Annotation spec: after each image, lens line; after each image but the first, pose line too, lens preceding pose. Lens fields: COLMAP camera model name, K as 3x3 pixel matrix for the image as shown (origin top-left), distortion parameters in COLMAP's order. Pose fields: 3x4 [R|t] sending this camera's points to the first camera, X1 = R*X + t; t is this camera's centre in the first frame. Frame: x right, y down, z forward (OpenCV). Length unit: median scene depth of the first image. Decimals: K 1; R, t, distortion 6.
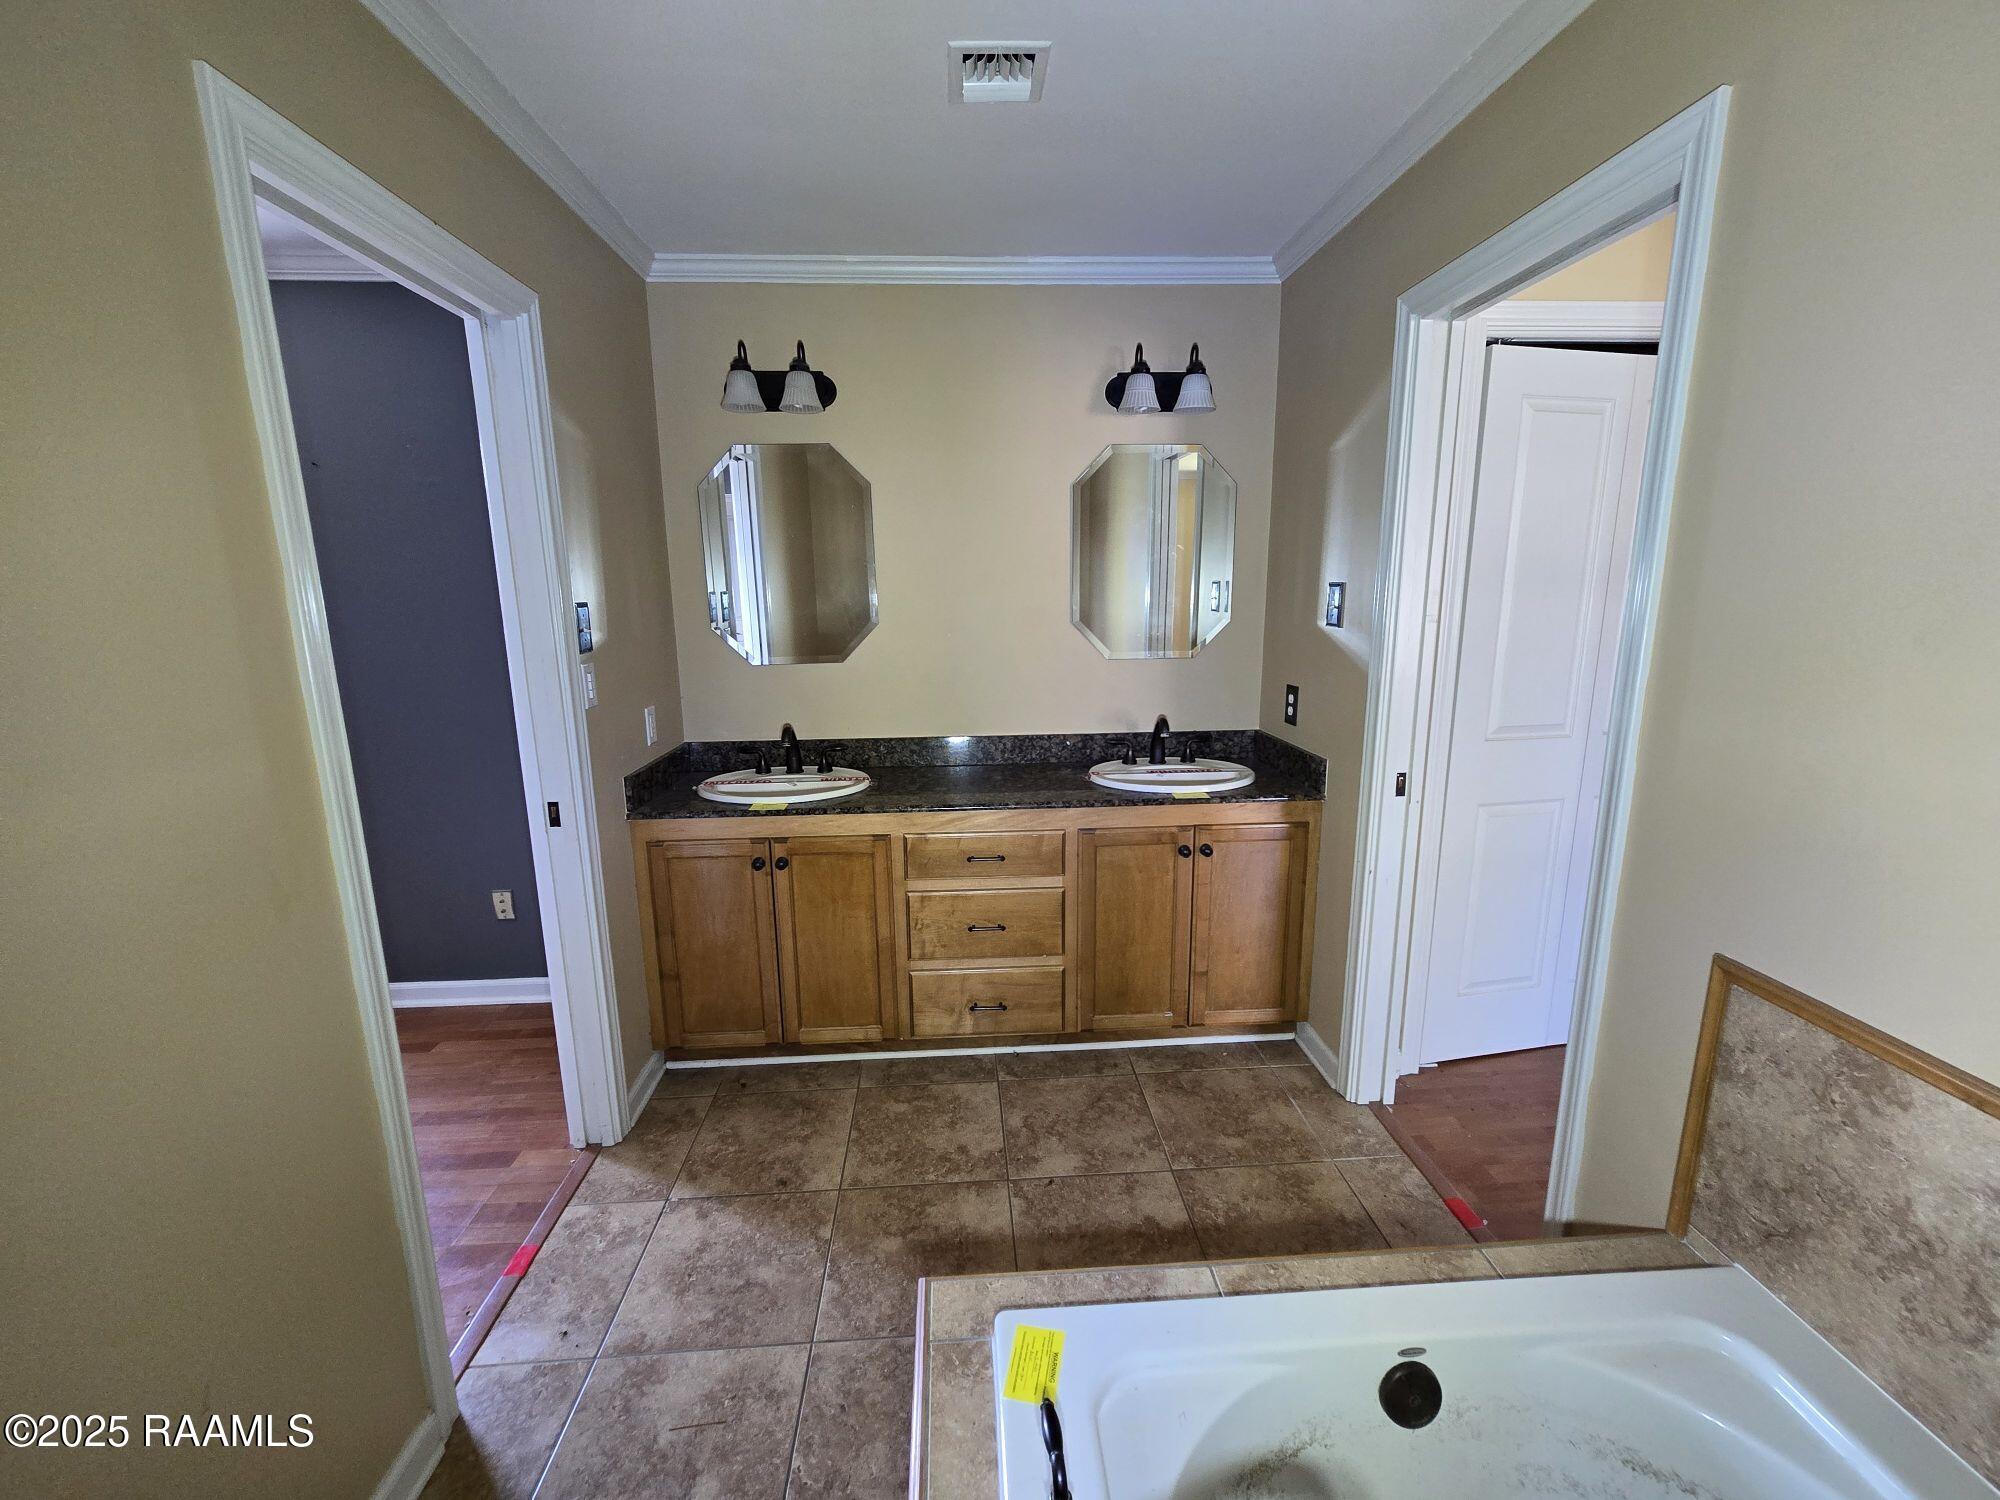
lens RADIAL K [[814.7, 0, 1001.1], [0, 814.7, 753.4], [0, 0, 1]] dist [-0.006643, 0.000999]
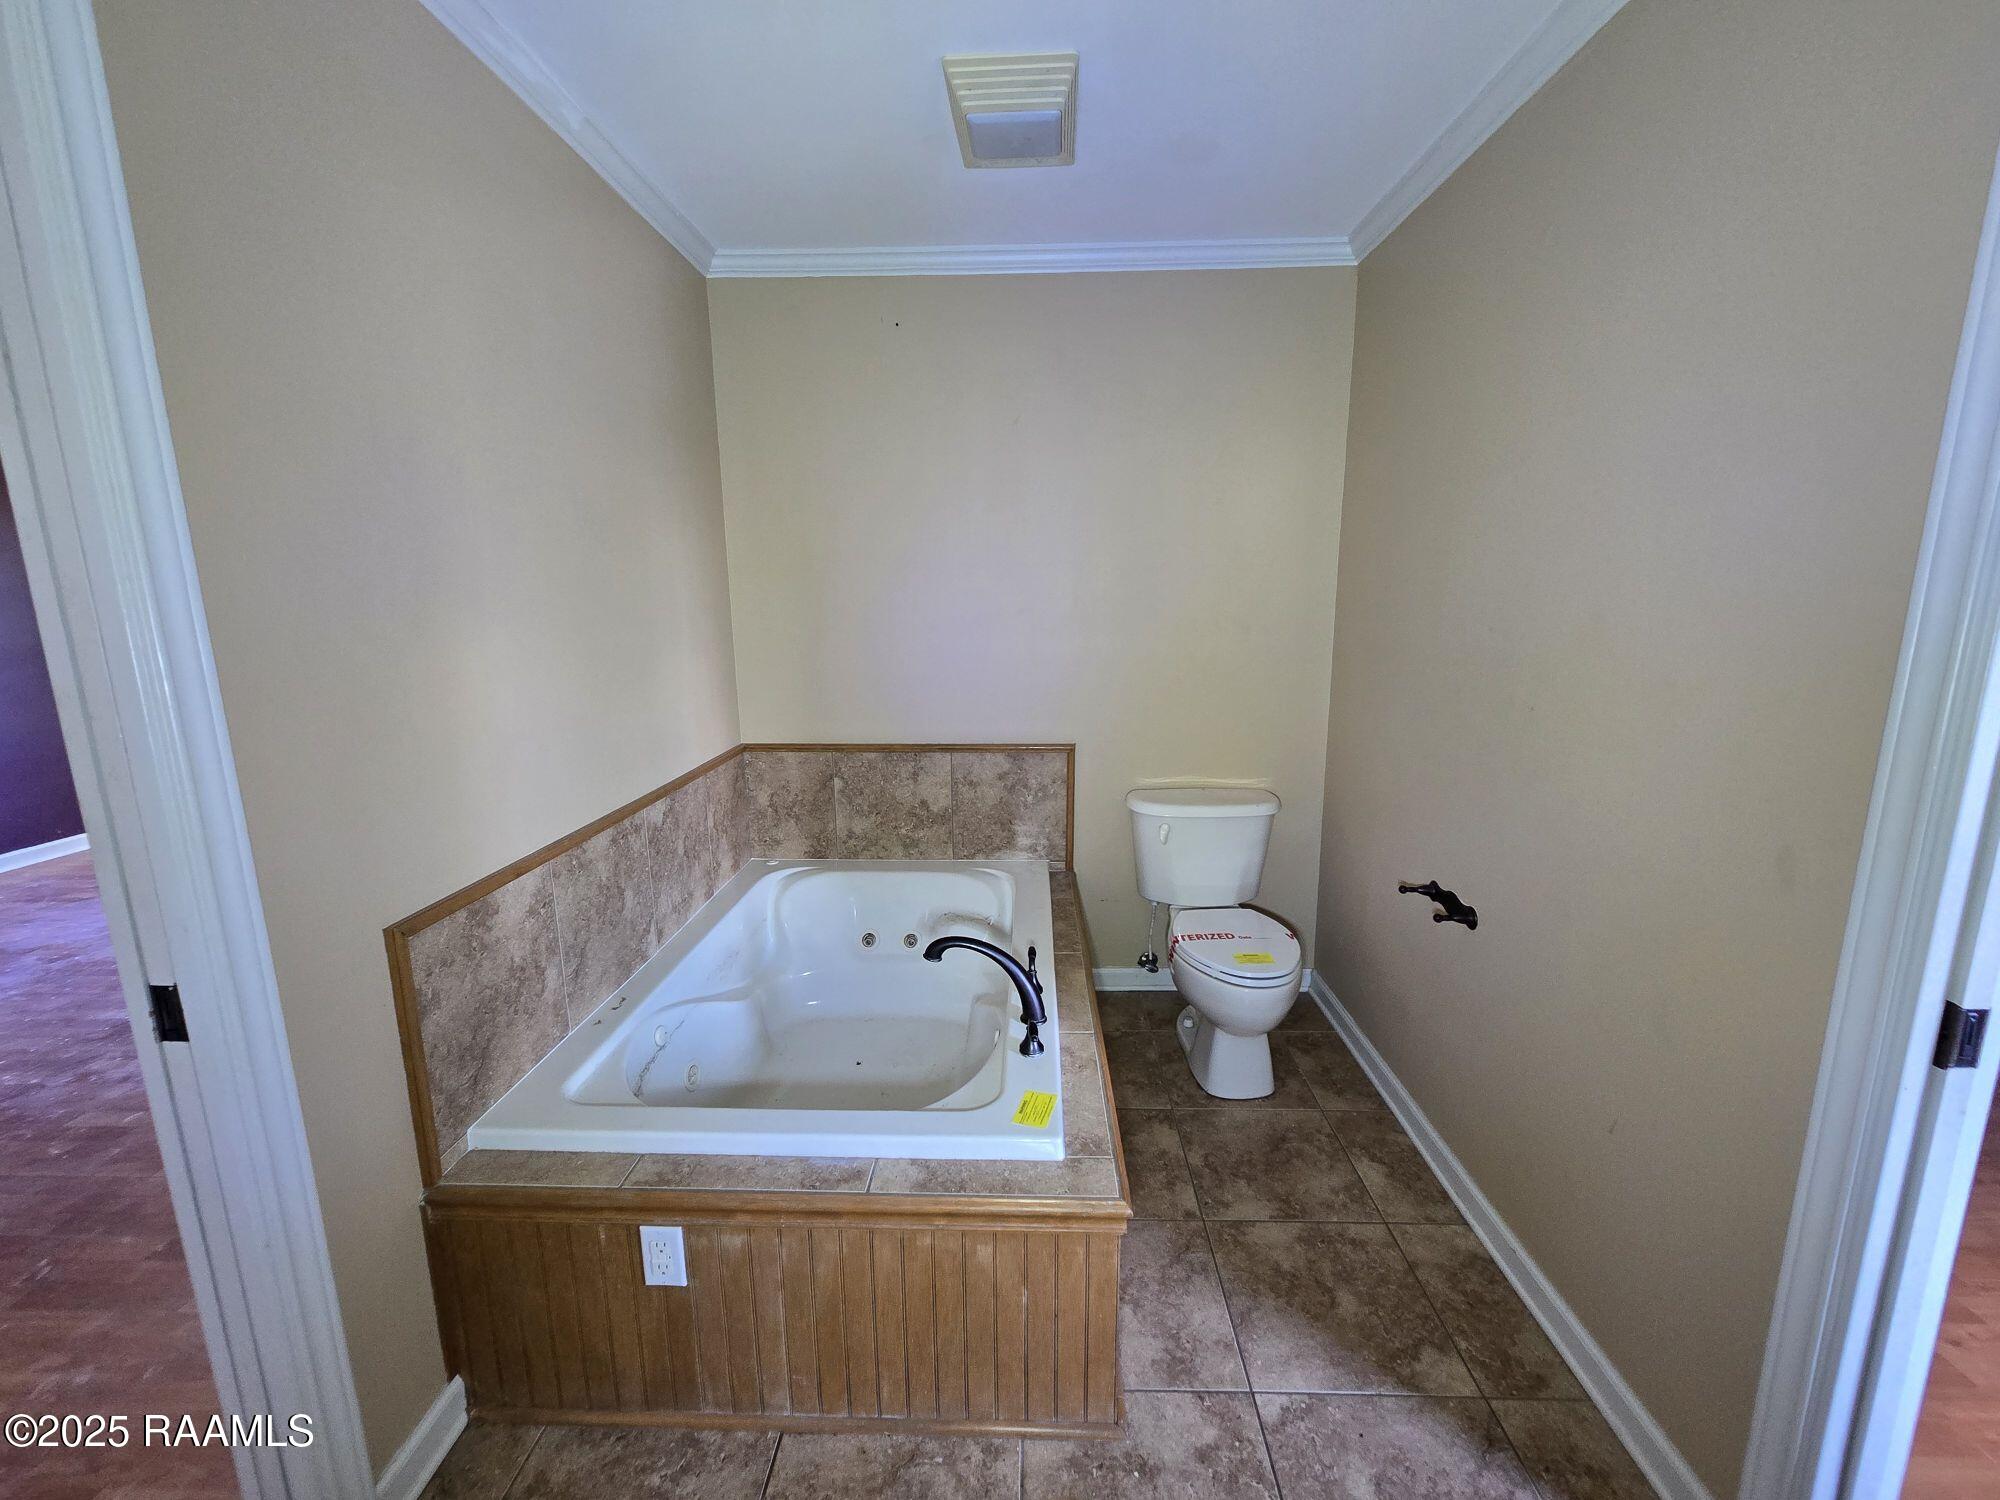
lens RADIAL K [[814.7, 0, 994.7], [0, 814.7, 751.6], [0, 0, 1]] dist [-0.006643, 0.000999]
pose [[-0.995437, 0.018598, 0.093586, -0.035409], [0.052134, 0.927485, 0.370207, -0.382076], [-0.079914, 0.373397, -0.924223, 2.132572]]
